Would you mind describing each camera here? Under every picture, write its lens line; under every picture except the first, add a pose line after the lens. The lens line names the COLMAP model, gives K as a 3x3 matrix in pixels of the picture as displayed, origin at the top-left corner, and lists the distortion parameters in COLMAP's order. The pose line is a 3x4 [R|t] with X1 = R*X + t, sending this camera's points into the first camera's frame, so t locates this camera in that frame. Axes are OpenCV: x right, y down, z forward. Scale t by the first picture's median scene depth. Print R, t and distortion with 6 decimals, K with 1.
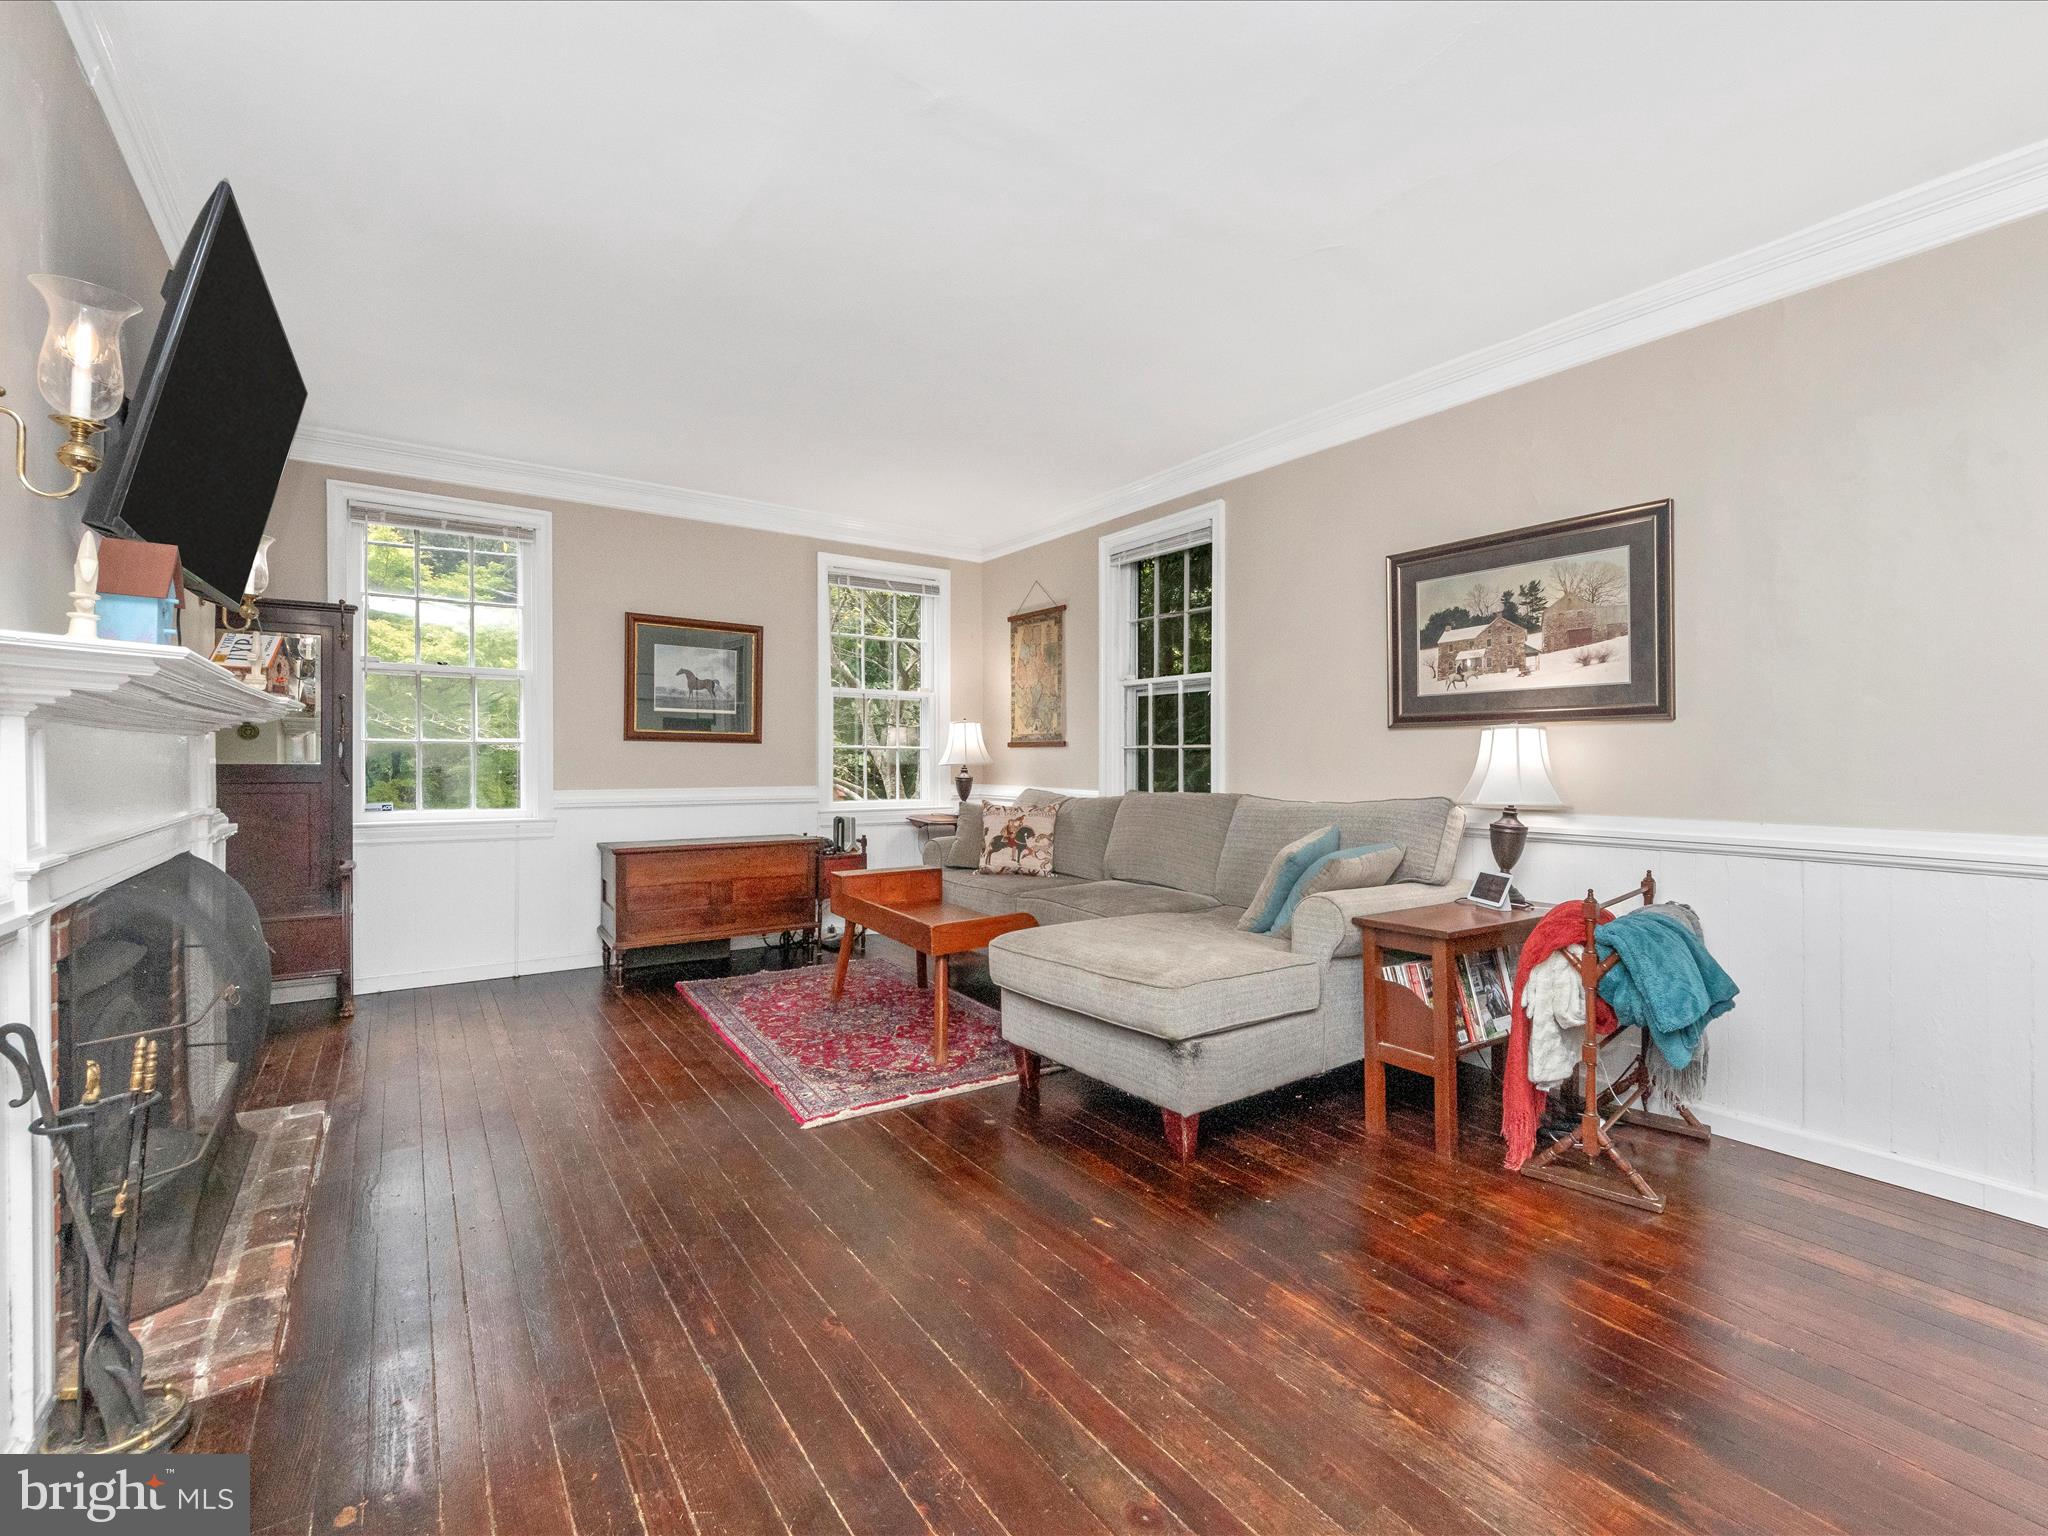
lens RADIAL K [[881.2, 0, 1033.8], [0, 881.2, 768.0], [0, 0, 1]] dist [0.002791, -0.006346]
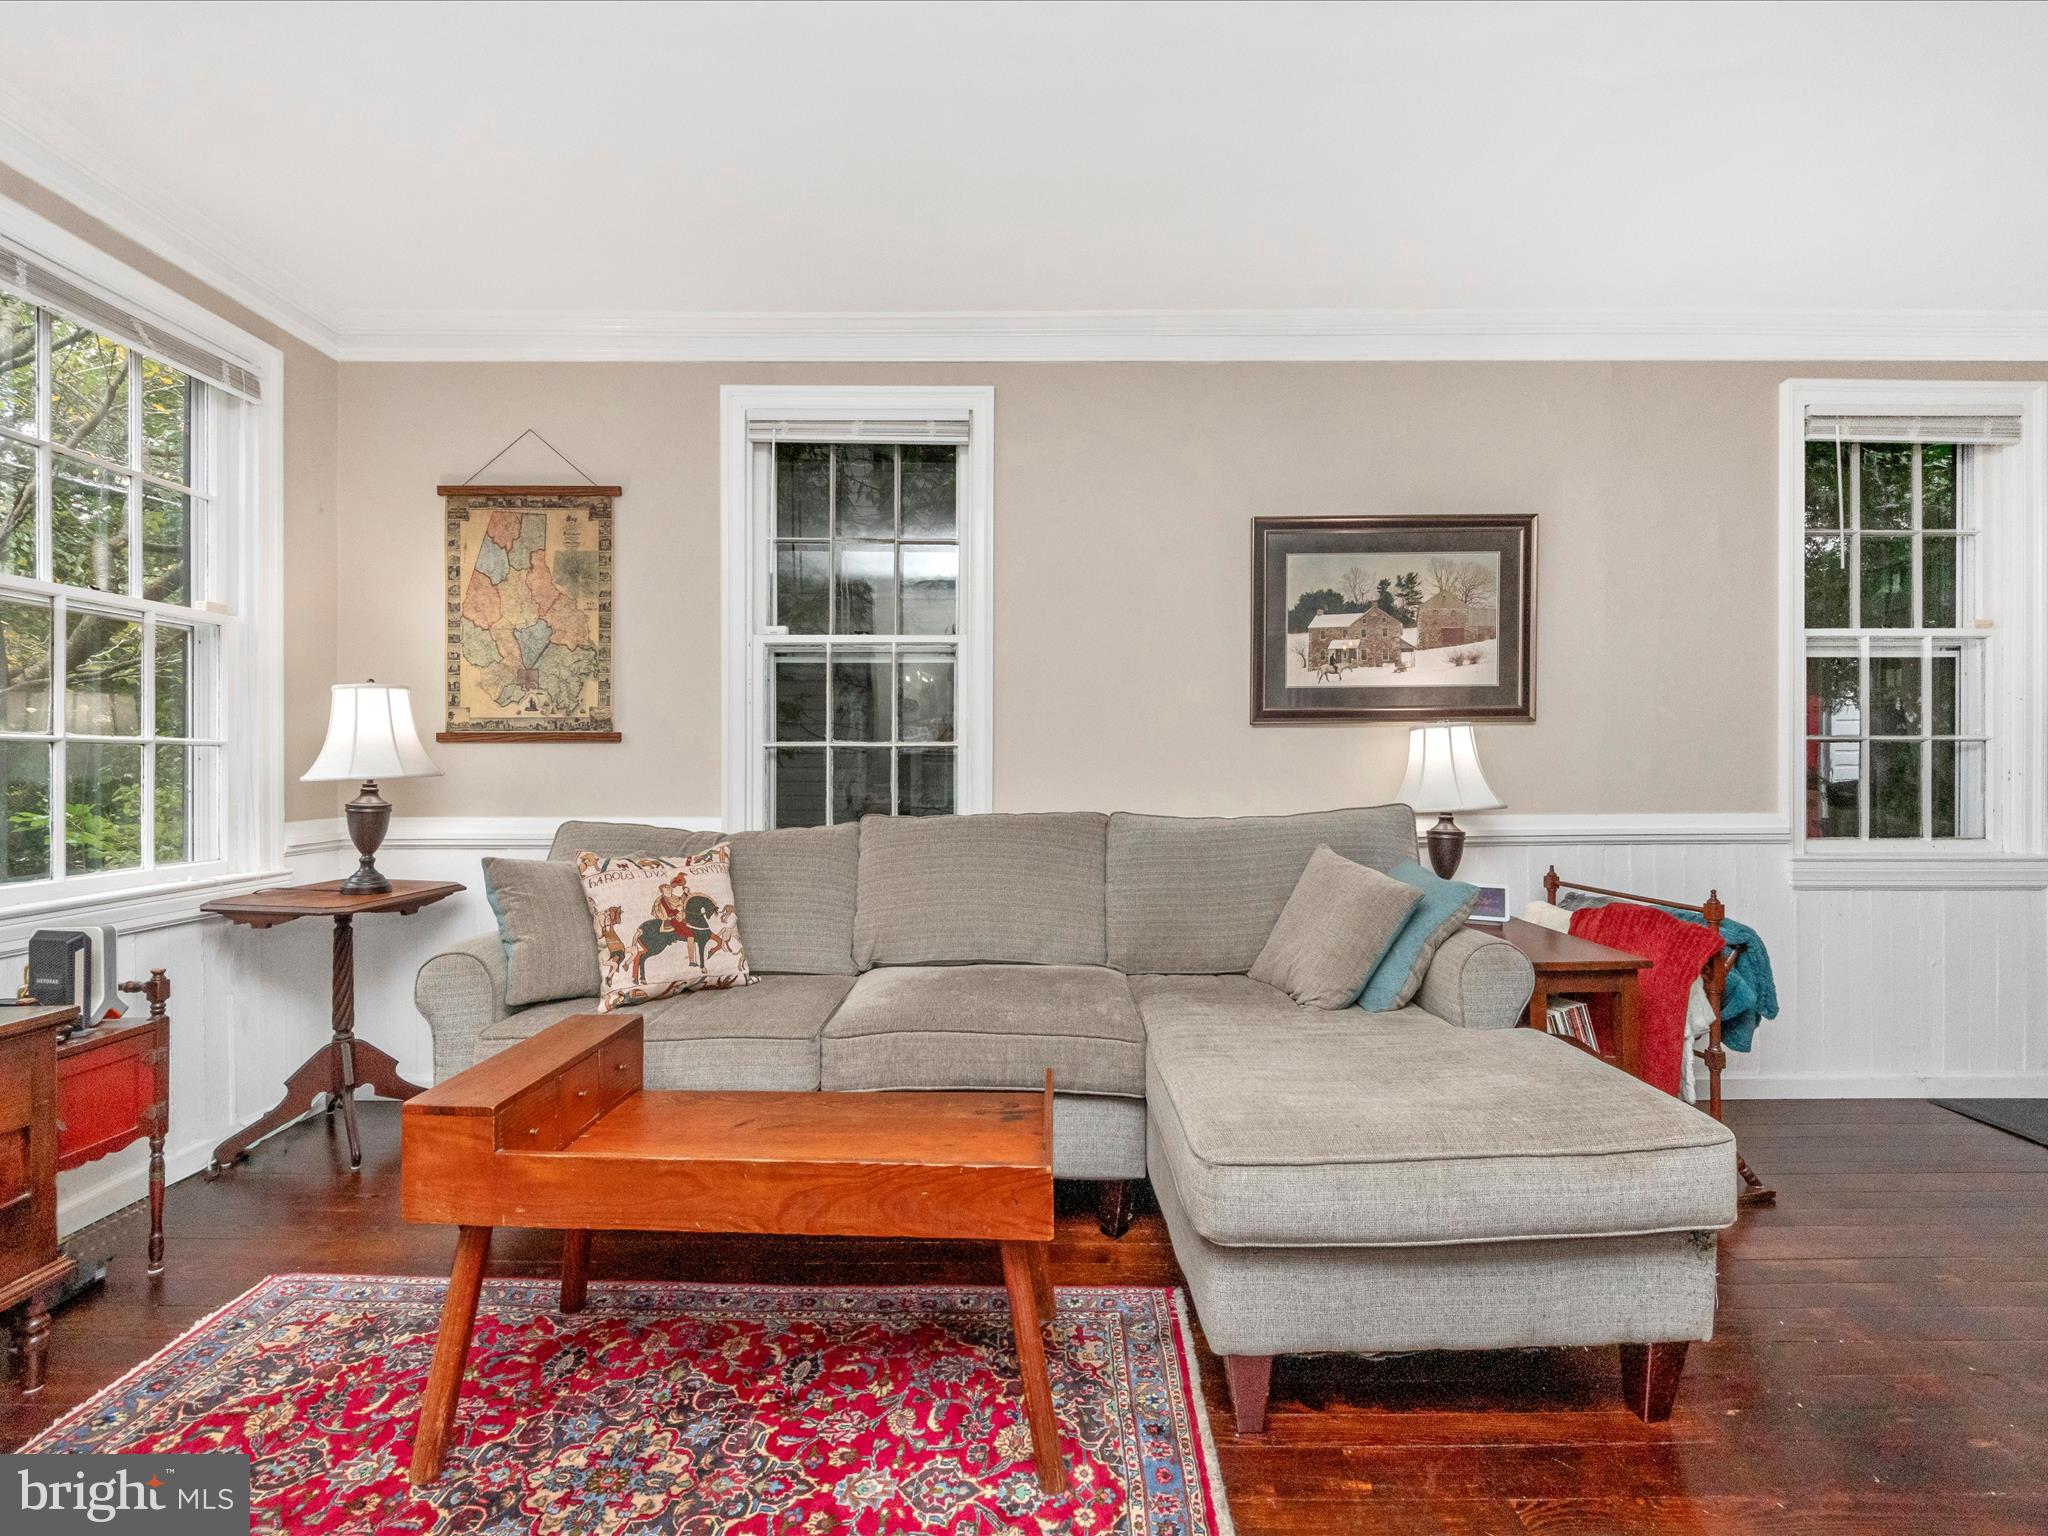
lens RADIAL K [[901.3, 0, 1024.0], [0, 901.3, 768.0], [0, 0, 1]] dist [0.024271, -0.007617]
pose [[0.584292, -0.015588, 0.811394, -0.384140], [0.013757, 0.999862, 0.009302, -0.012948], [-0.811427, 0.005727, 0.584426, 0.620281]]
